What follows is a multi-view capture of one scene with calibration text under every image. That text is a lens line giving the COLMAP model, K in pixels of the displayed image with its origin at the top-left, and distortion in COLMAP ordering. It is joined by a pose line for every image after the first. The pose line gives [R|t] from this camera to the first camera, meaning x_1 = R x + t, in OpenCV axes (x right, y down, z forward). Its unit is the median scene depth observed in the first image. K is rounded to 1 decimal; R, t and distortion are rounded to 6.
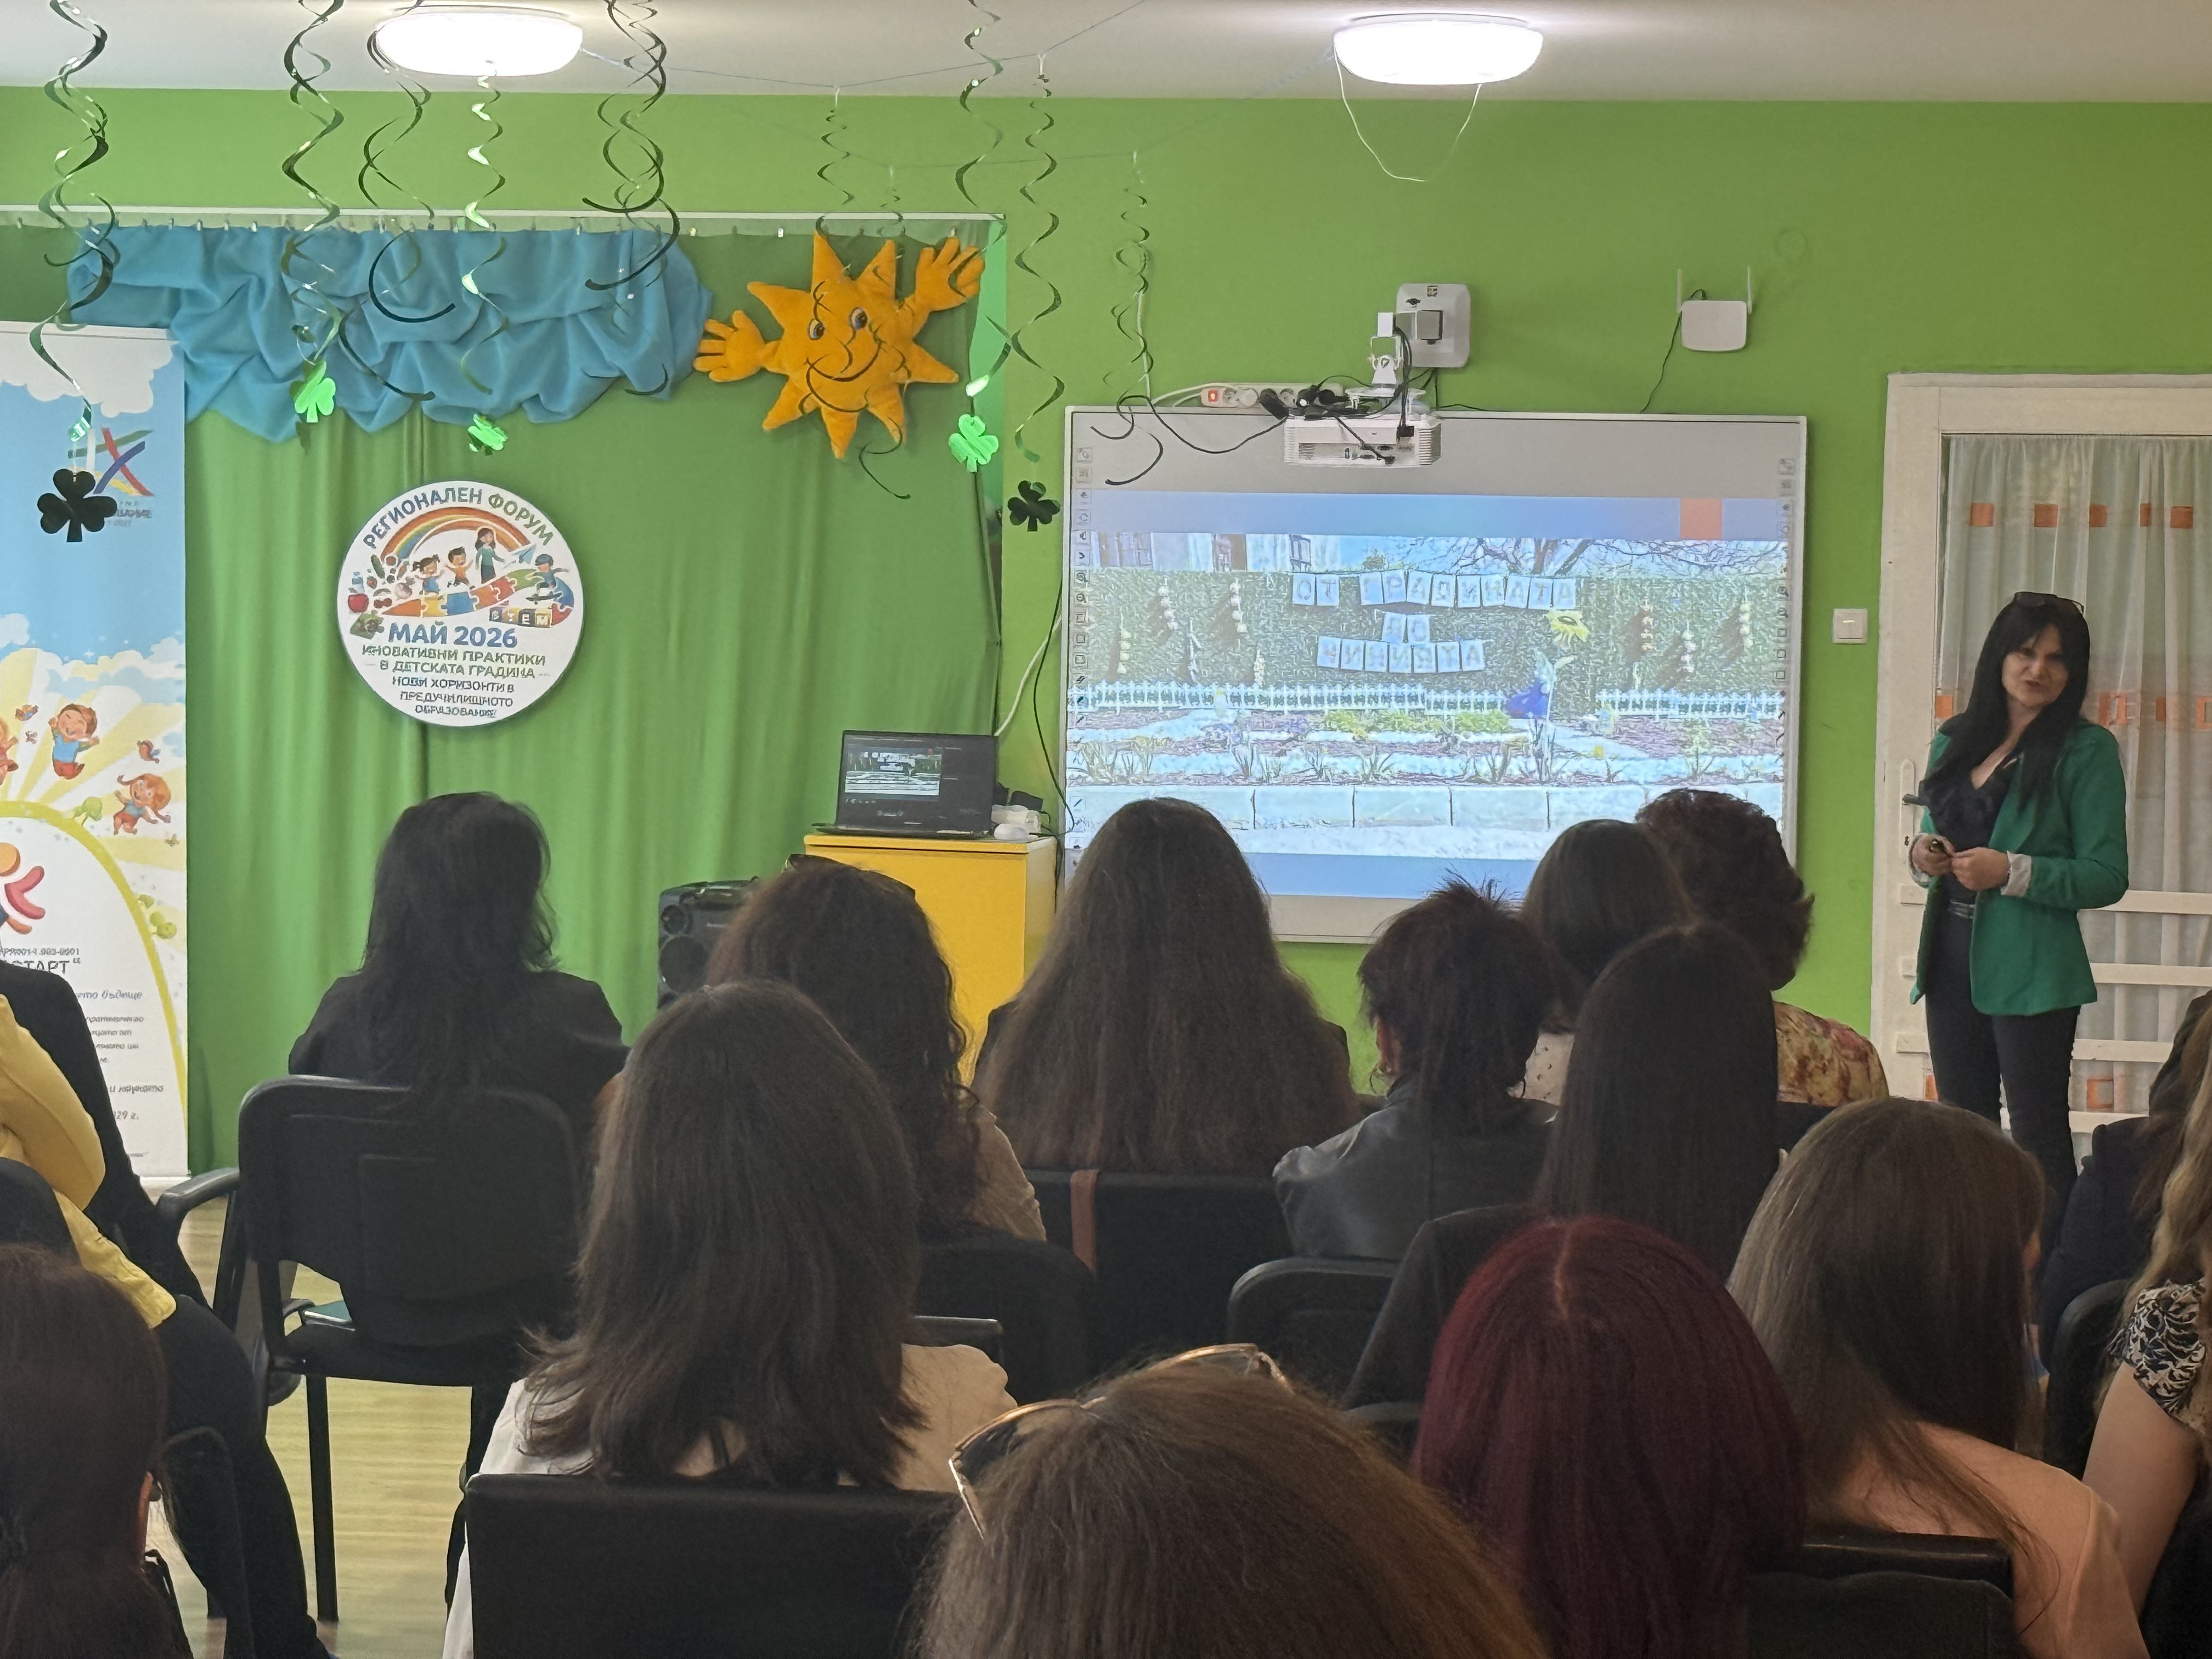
lens RADIAL K [[5868.0, 0, 1108.9], [0, 5868.0, 828.1], [0, 0, 1]] dist [0.140598, 0.000000]
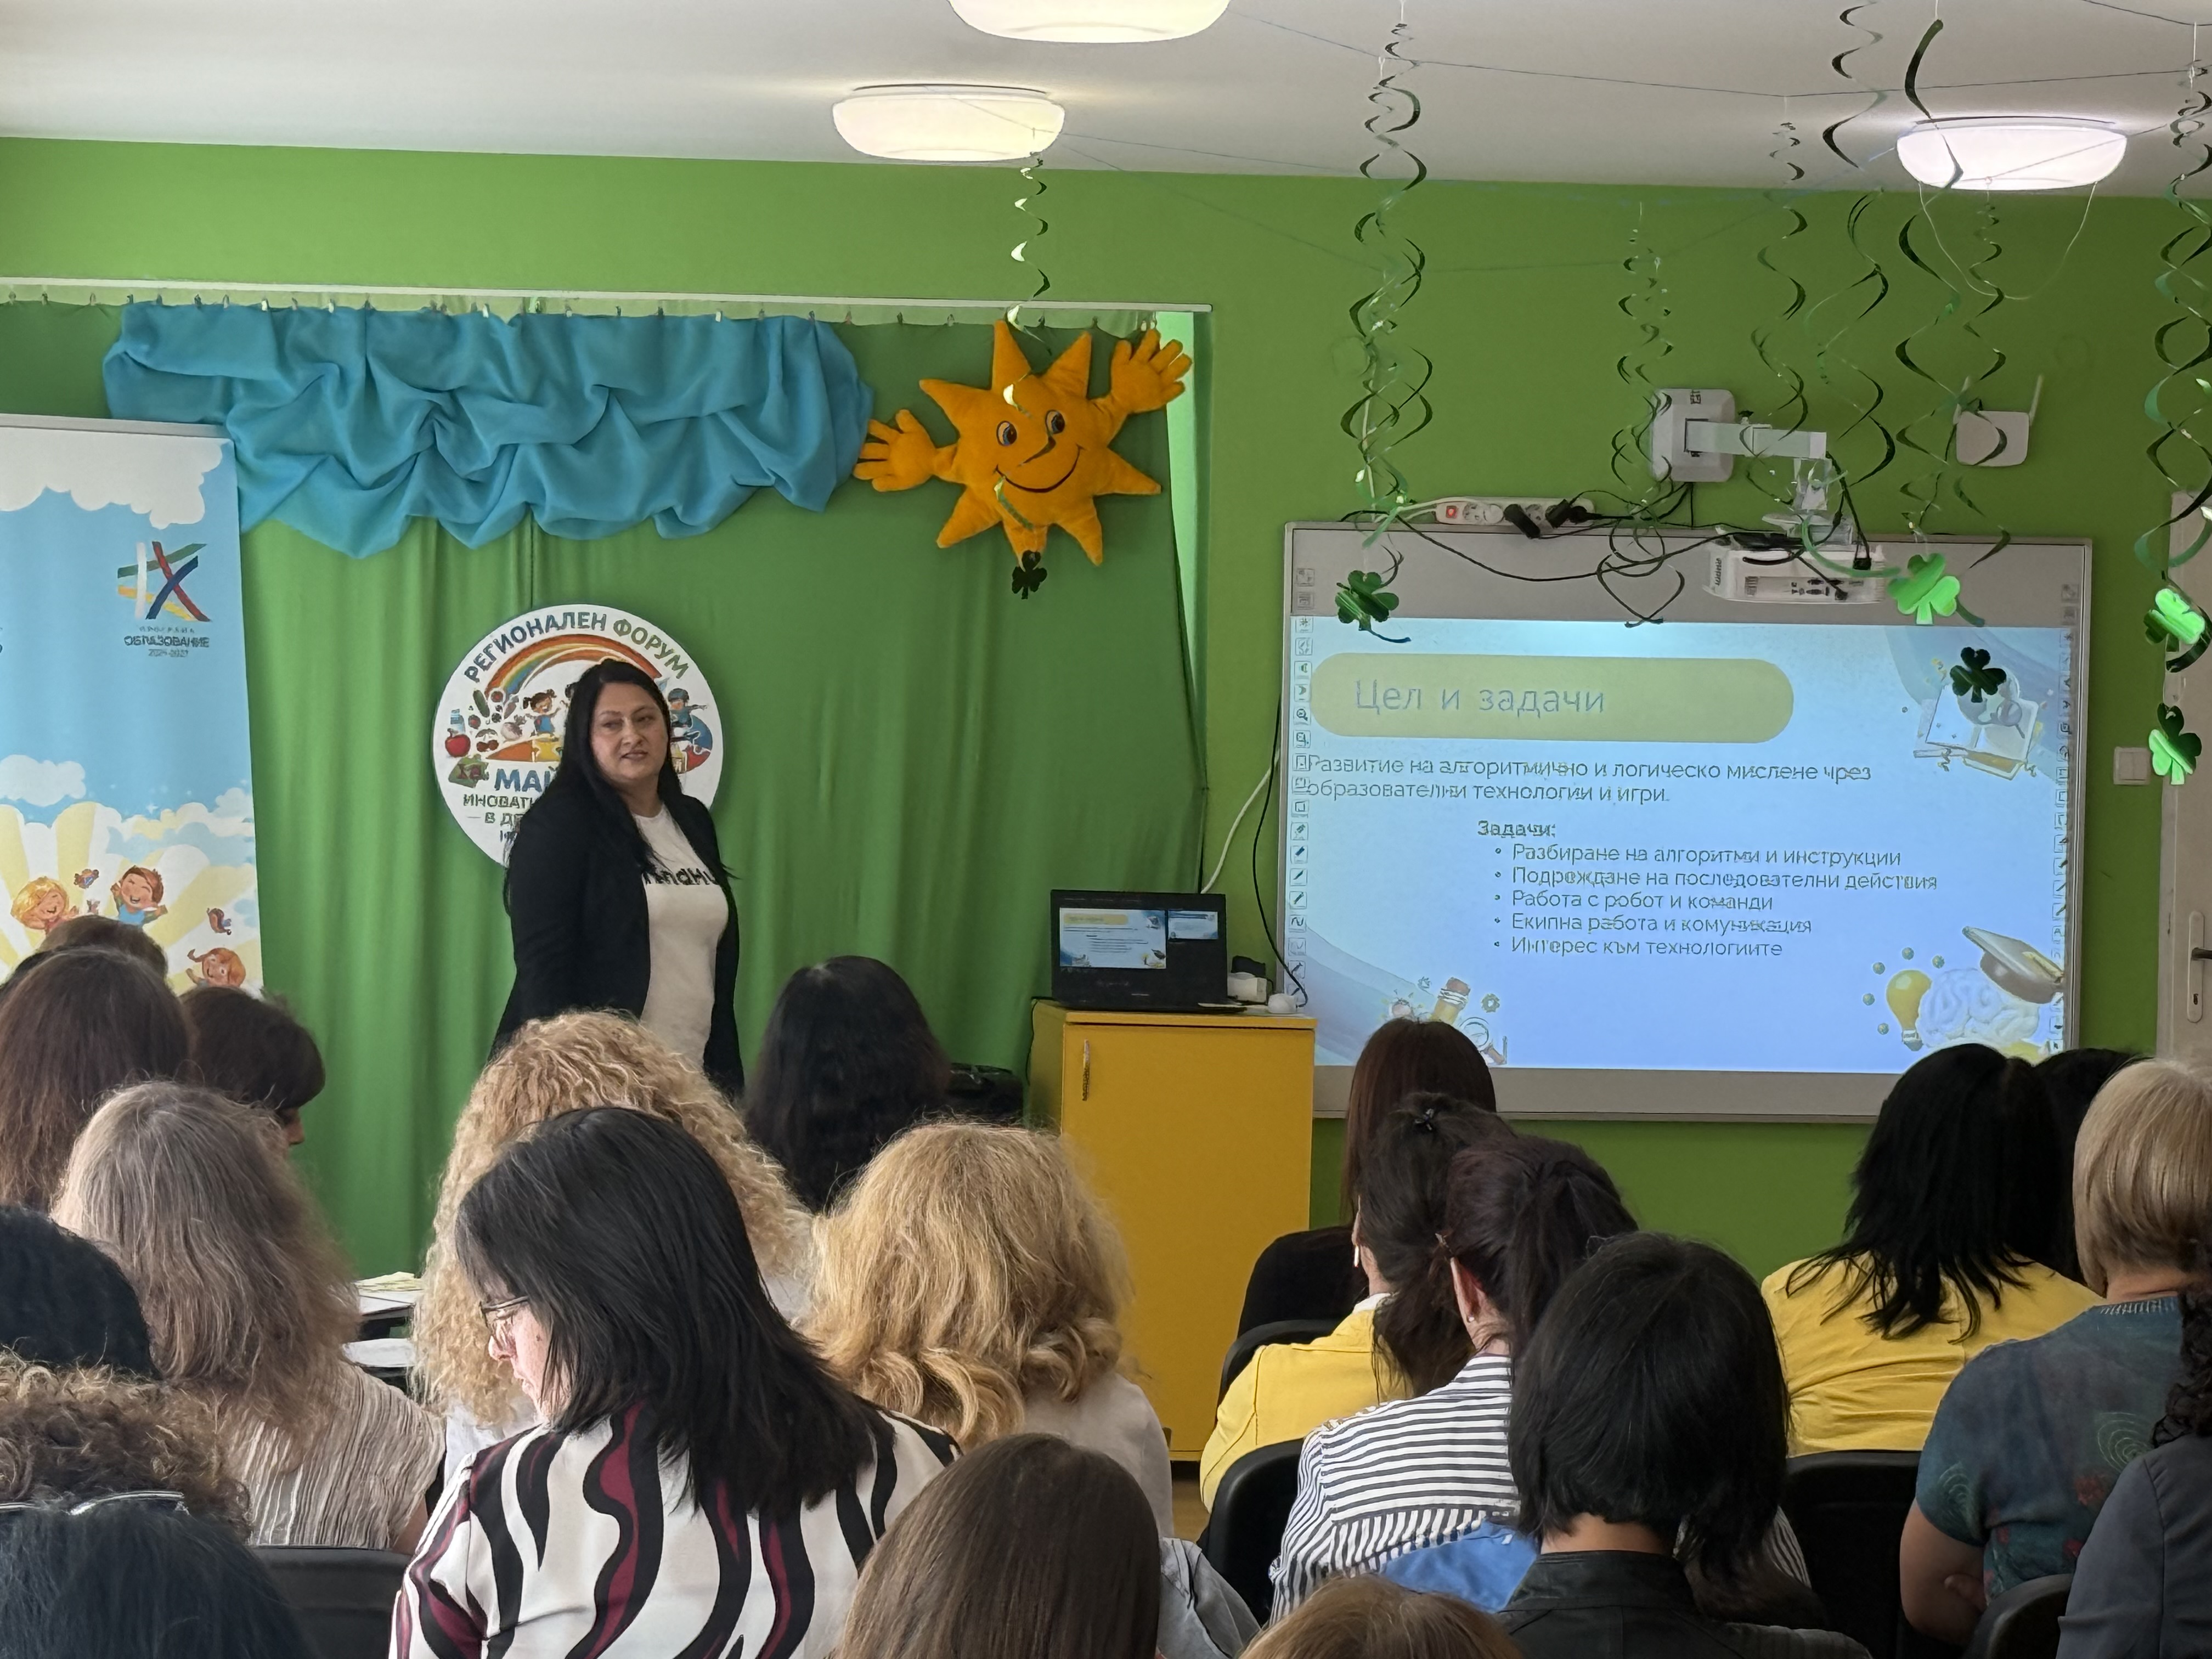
lens RADIAL K [[6875.0, 0, 1033.0], [0, 6875.0, 912.2], [0, 0, 1]] dist [0.139702, 0.000000]
pose [[0.962146, -0.011767, 0.272282, -0.322784], [0.010809, 0.999929, 0.005017, -0.018142], [-0.272321, -0.001884, 0.962205, 0.008038]]
